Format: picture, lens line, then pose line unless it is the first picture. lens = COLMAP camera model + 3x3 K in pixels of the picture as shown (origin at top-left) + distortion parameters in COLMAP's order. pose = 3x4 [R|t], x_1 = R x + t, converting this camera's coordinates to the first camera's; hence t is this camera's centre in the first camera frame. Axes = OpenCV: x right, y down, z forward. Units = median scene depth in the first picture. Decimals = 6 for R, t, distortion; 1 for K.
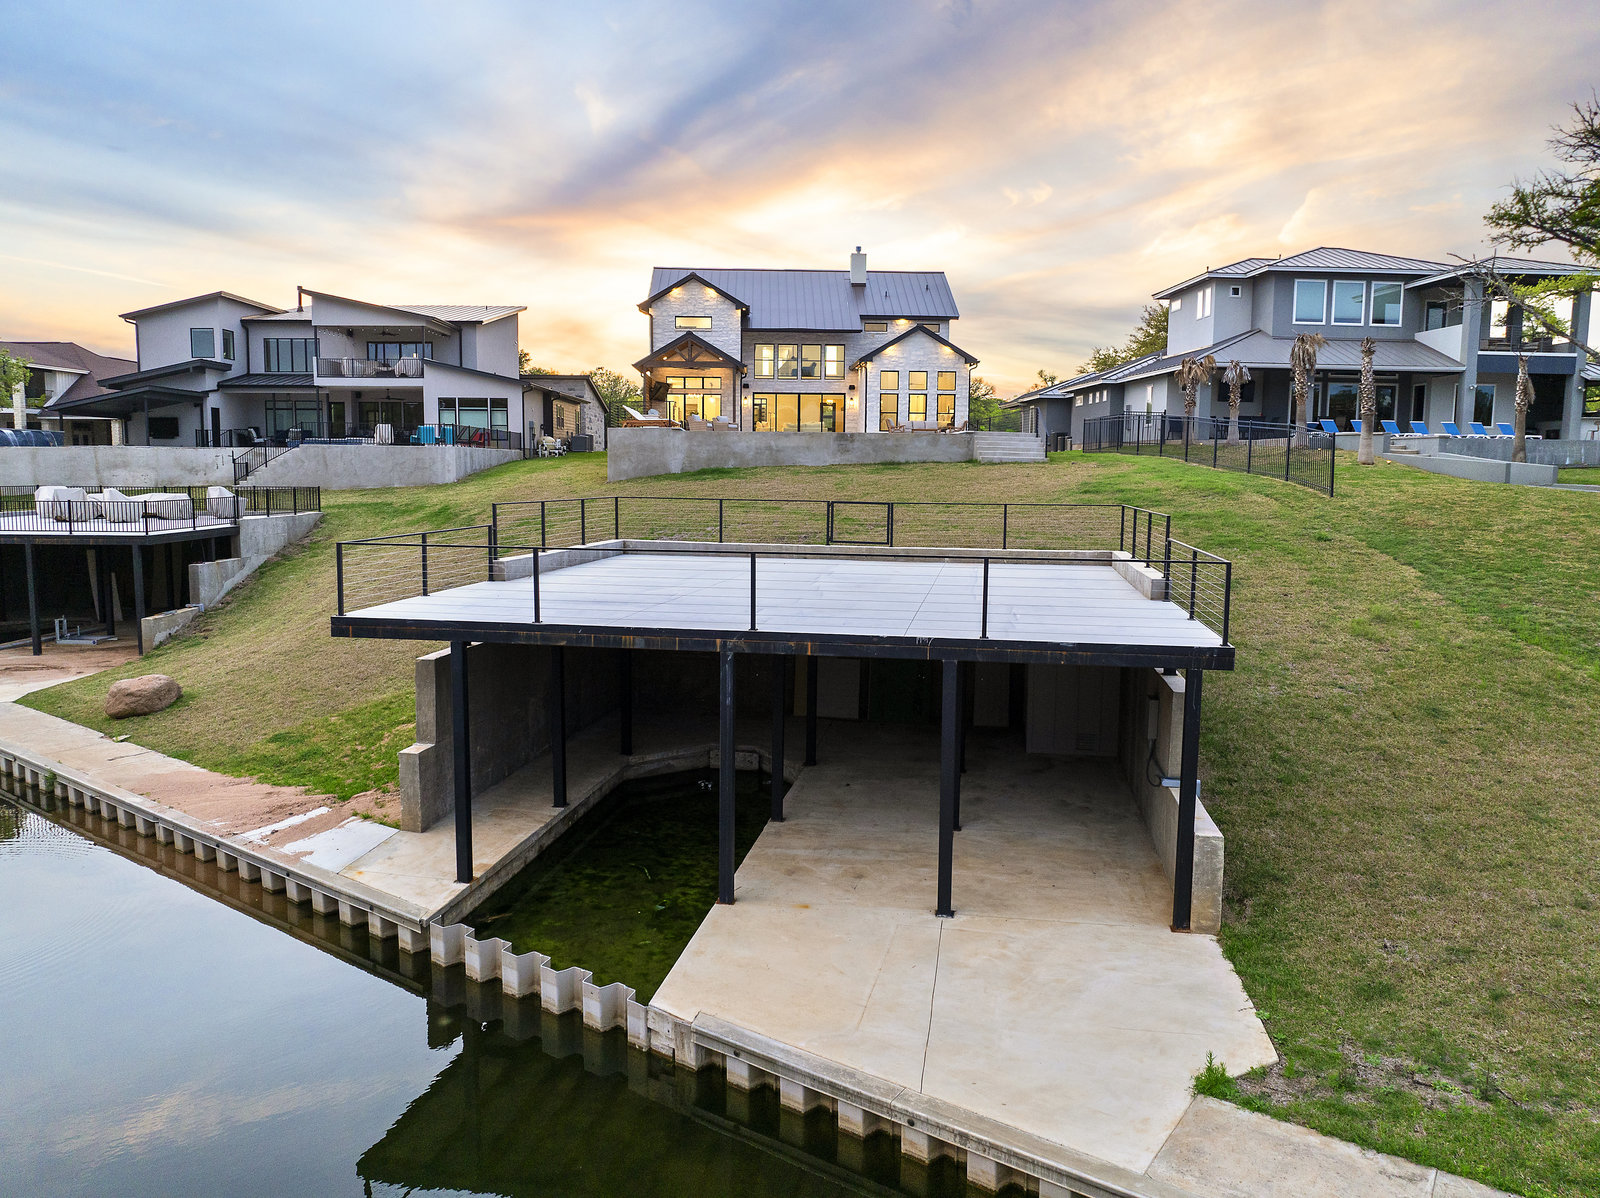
lens RADIAL K [[1121.3, 0, 788.9], [0, 1121.3, 600.1], [0, 0, 1]] dist [-0.033117, -0.001410]
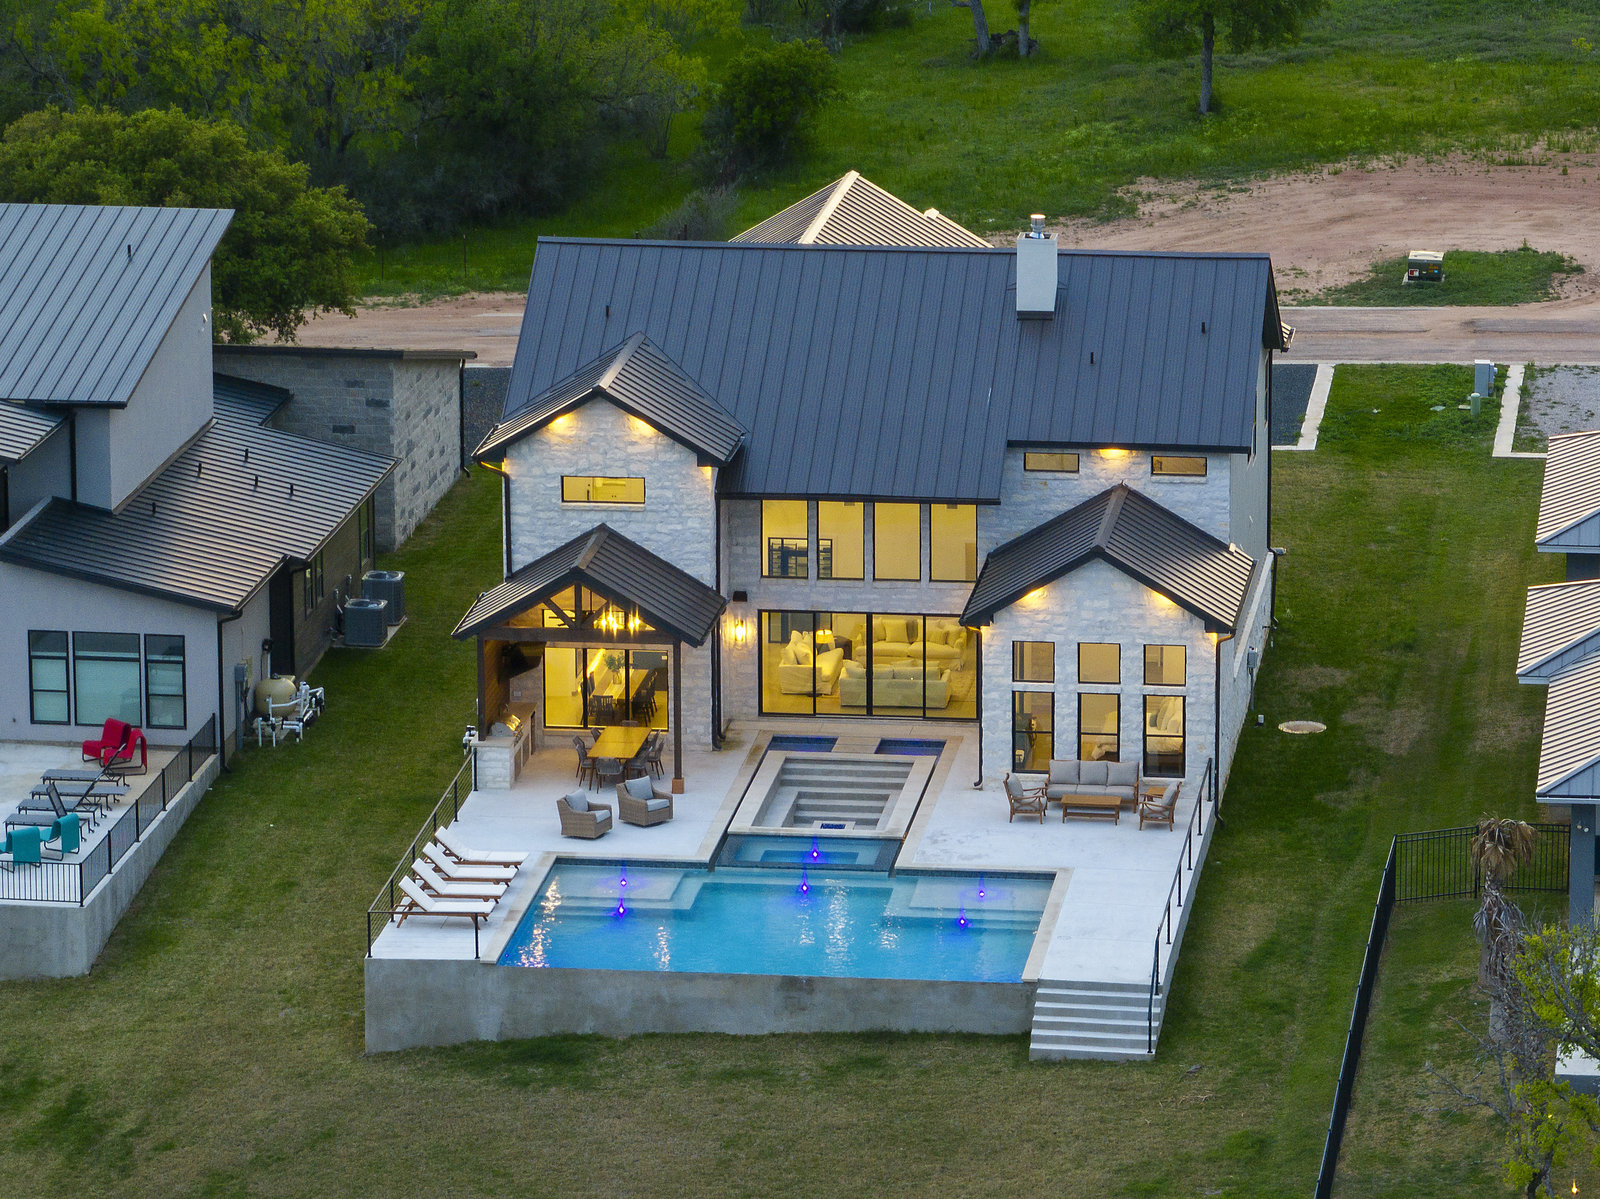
lens RADIAL K [[7251.4, 0, 800.0], [0, 7251.4, 599.5], [0, 0, 1]] dist [-0.122638, -6.025443]
pose [[0.986945, 0.025312, -0.159055, 1.167304], [-0.006540, 0.993057, 0.117455, -1.434808], [0.160924, -0.114882, 0.980258, -4.645949]]
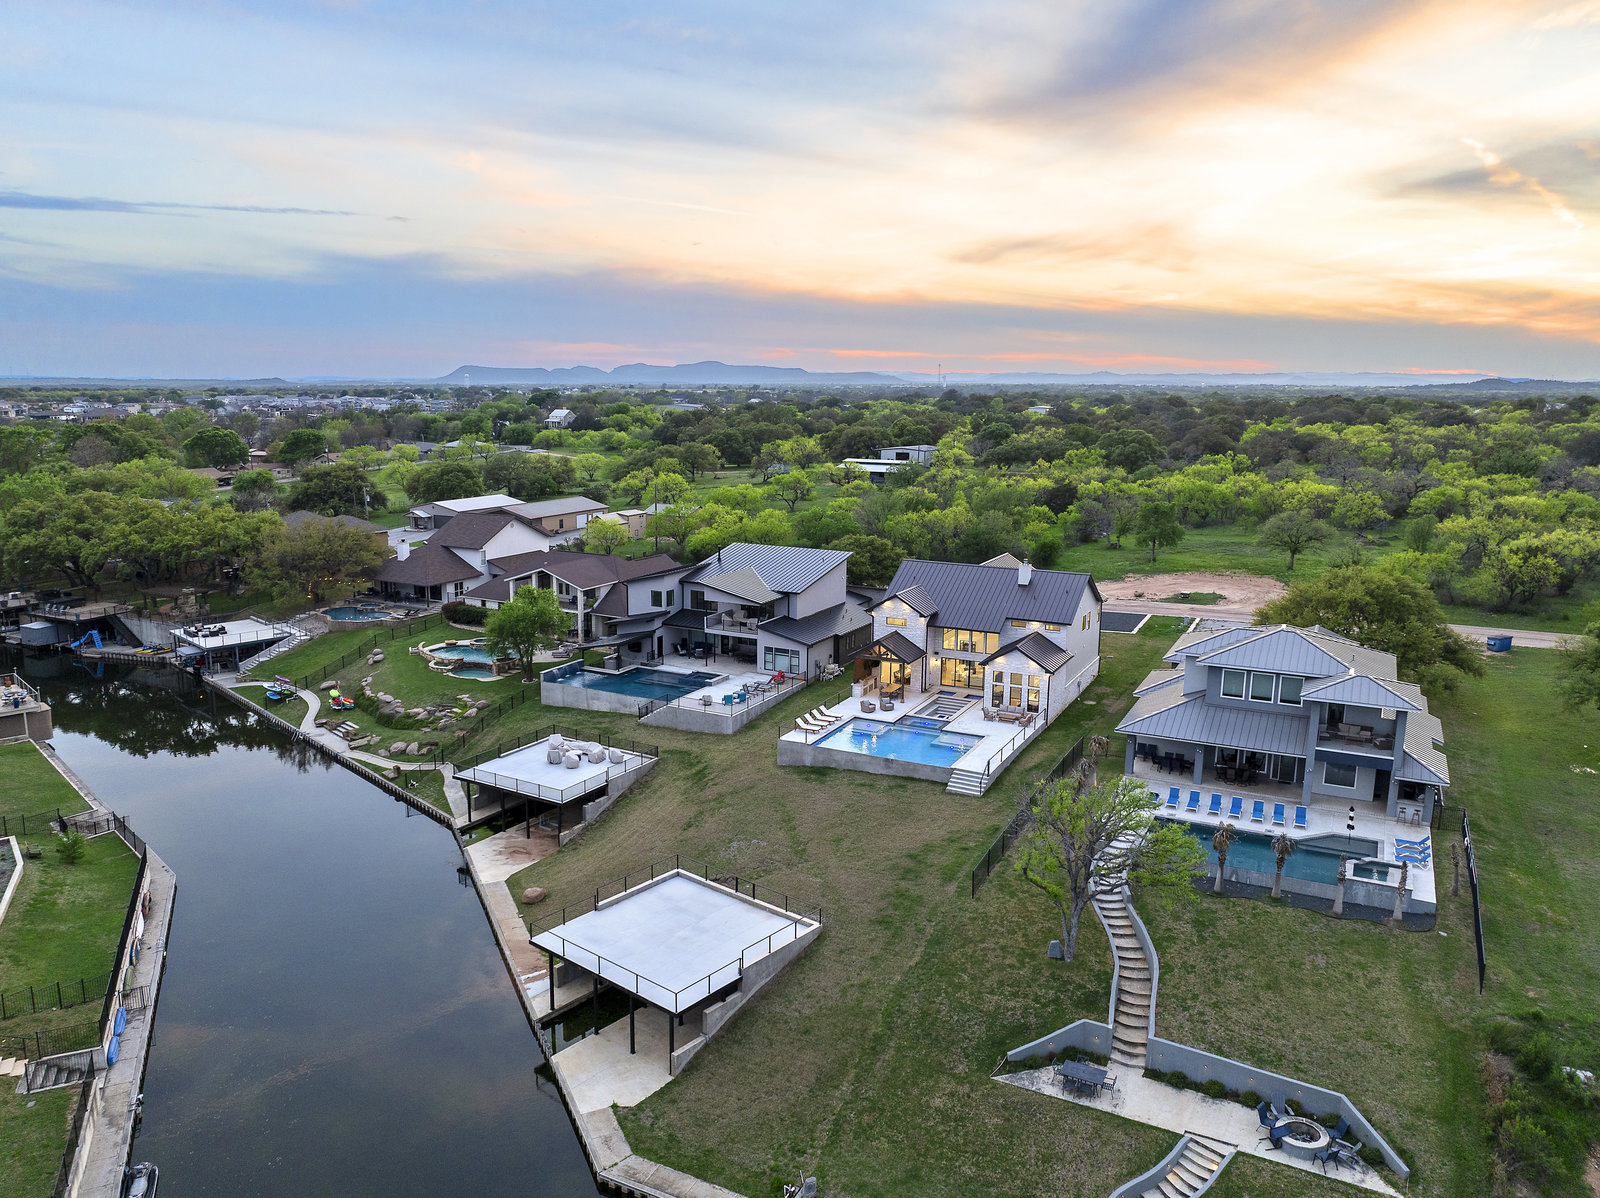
lens RADIAL K [[1121.3, 0, 788.9], [0, 1121.3, 600.1], [0, 0, 1]] dist [-0.033117, -0.001410]
pose [[0.868741, 0.085626, -0.487809, 1.552082], [-0.054595, 0.995495, 0.077513, -1.070064], [0.492249, -0.040707, 0.869502, -1.368235]]
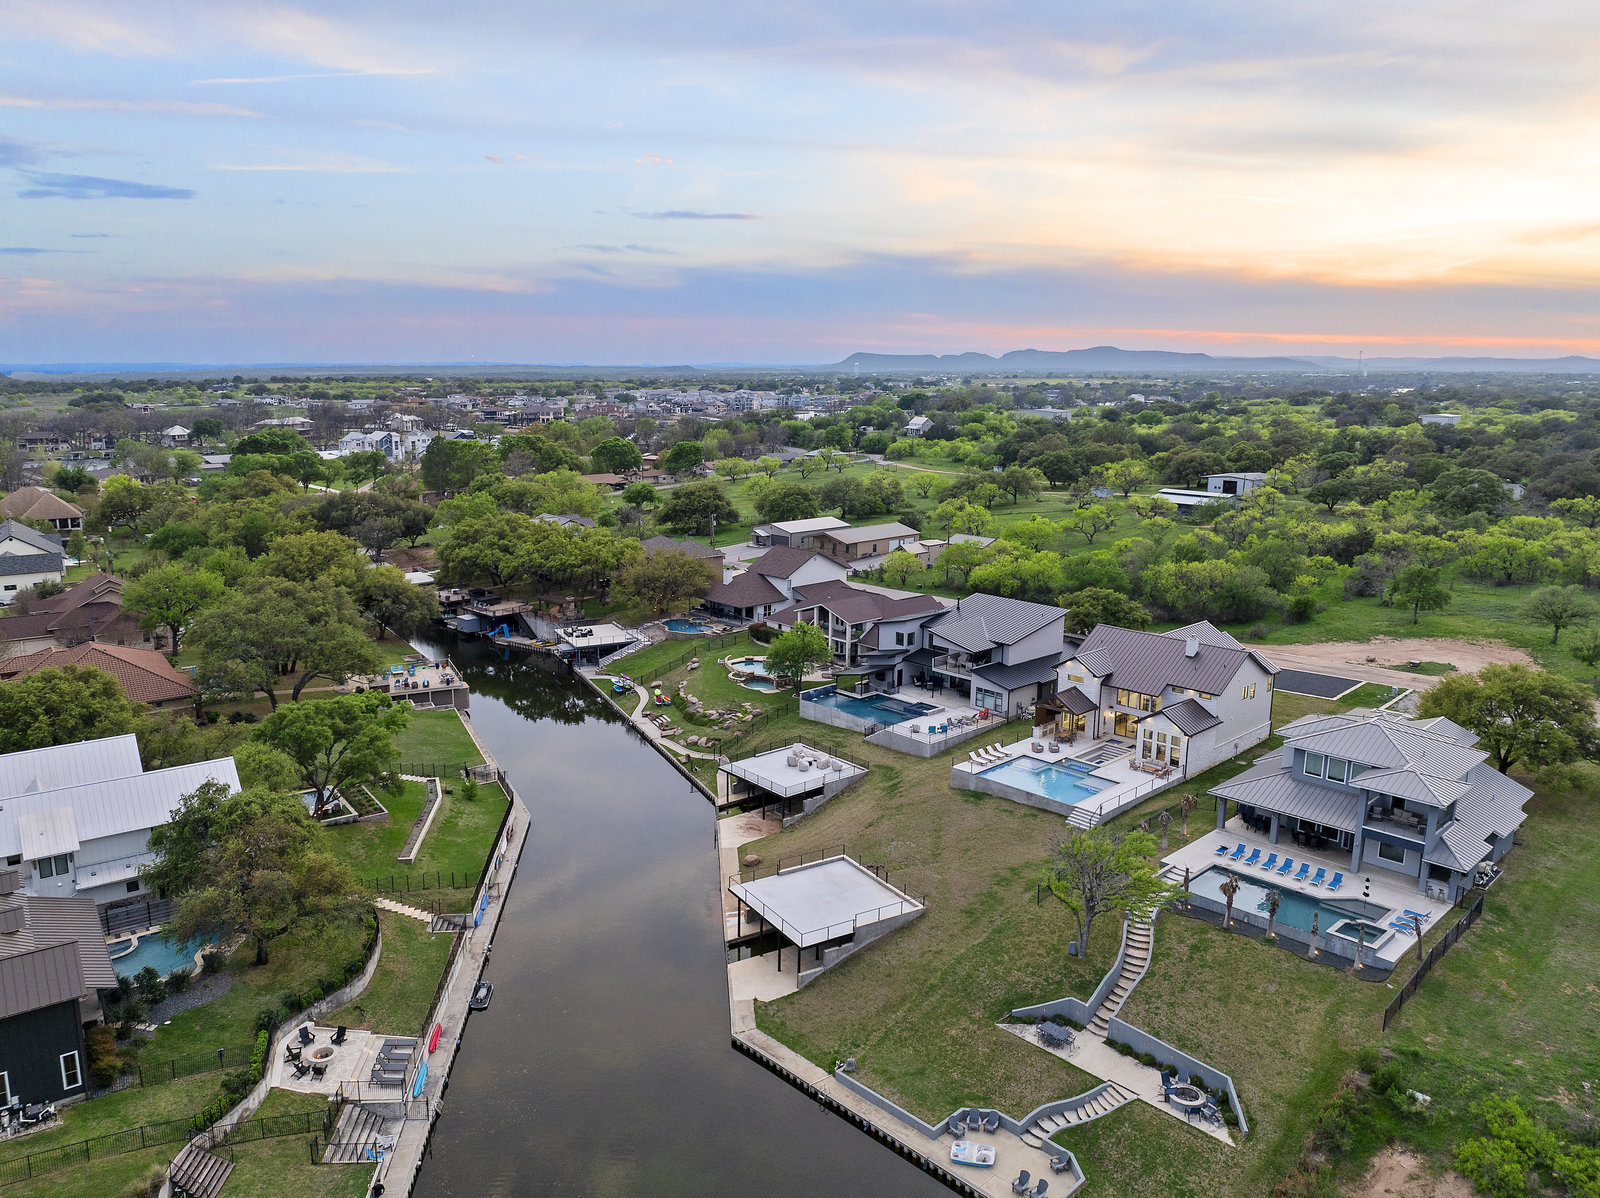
lens RADIAL K [[1121.3, 0, 788.9], [0, 1121.3, 600.1], [0, 0, 1]] dist [-0.033117, -0.001410]
pose [[0.657568, 0.139738, -0.740322, 2.770696], [-0.085644, 0.990143, 0.110821, -1.511257], [0.748511, -0.009468, 0.663055, -1.876525]]
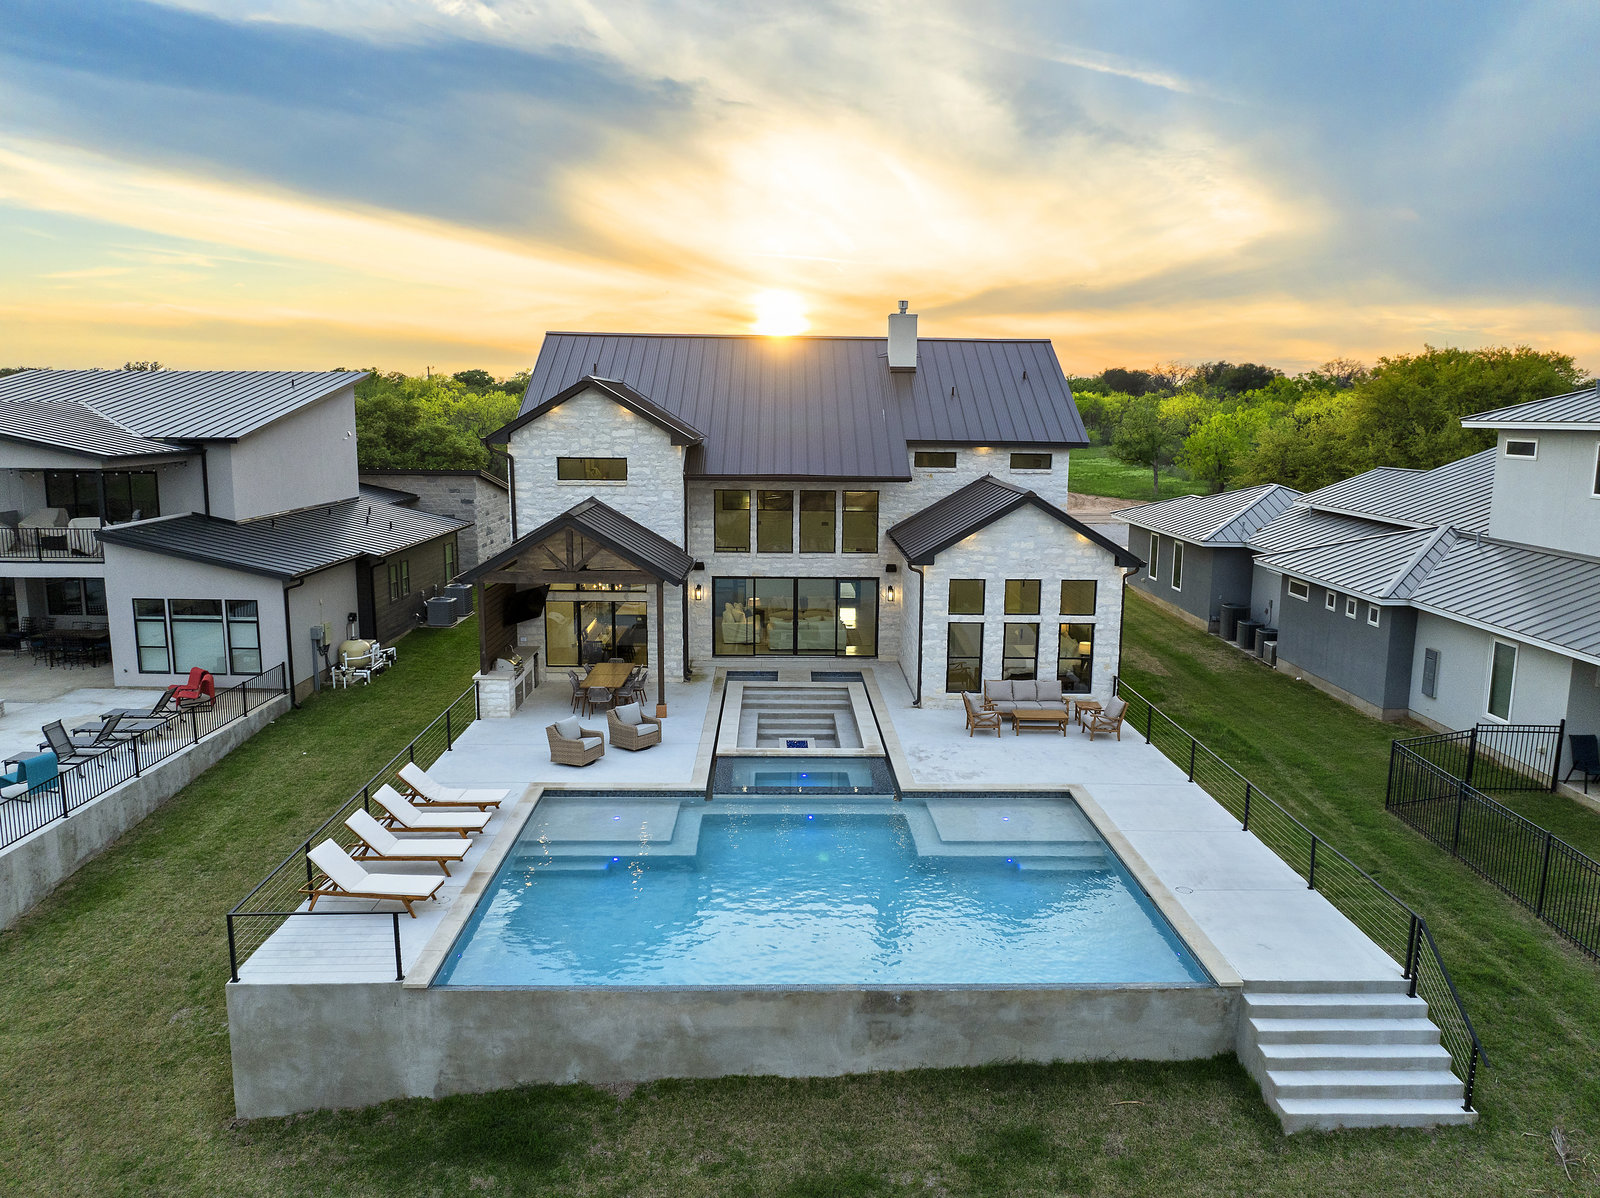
lens RADIAL K [[1131.4, 0, 800.0], [0, 1131.4, 599.0], [0, 0, 1]] dist [-0.032694, 0.001403]
pose [[0.999938, 0.004246, -0.010281, 0.048914], [-0.003775, 0.998963, 0.045374, -0.567403], [0.010463, -0.045332, 0.998917, 1.252764]]
